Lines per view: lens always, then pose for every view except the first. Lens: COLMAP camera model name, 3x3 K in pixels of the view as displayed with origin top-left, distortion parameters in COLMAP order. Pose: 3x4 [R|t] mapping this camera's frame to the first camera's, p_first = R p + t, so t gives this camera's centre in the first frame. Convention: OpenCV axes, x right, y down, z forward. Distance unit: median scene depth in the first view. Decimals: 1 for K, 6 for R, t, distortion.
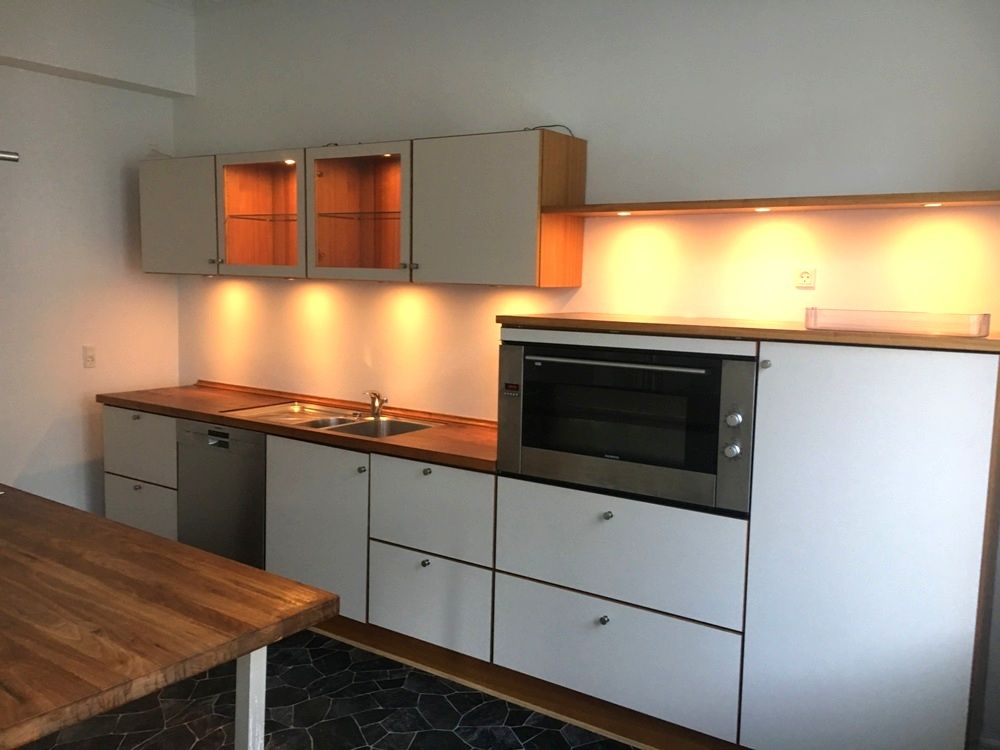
lens RADIAL K [[850.0, 0, 502.4], [0, 850.0, 372.1], [0, 0, 1]] dist [0.058512, -0.029187]
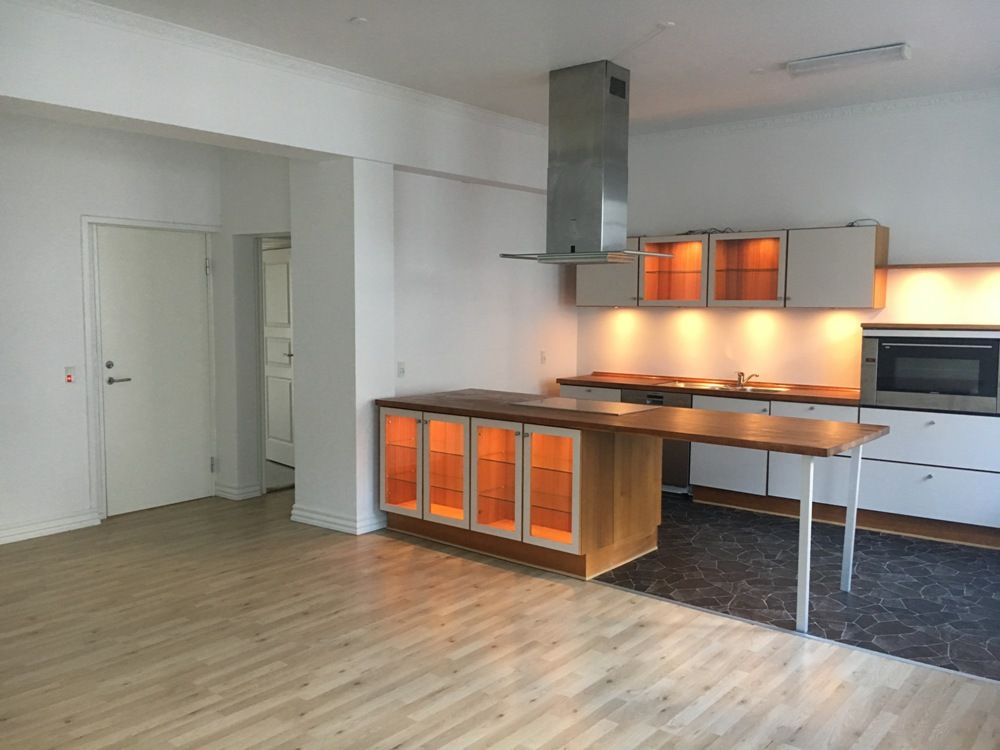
lens RADIAL K [[850.0, 0, 501.0], [0, 850.0, 379.7], [0, 0, 1]] dist [0.058512, -0.029187]
pose [[0.998785, -0.012252, -0.047736, -0.637677], [0.010973, 0.999576, -0.026954, 0.091688], [0.048046, 0.026397, 0.998496, -0.854752]]
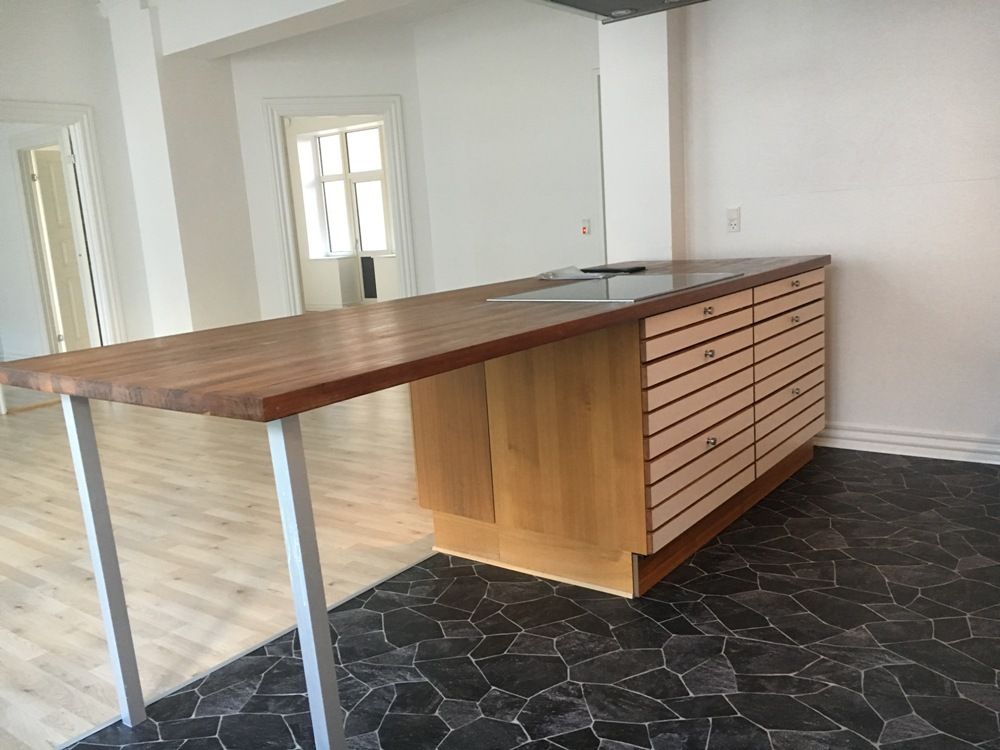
lens RADIAL K [[850.0, 0, 503.4], [0, 850.0, 371.7], [0, 0, 1]] dist [0.058512, -0.029187]
pose [[-0.027281, 0.161668, -0.986468, 0.819287], [-0.036577, 0.986013, 0.162605, 0.017340], [0.998958, 0.040518, -0.020986, 1.469649]]
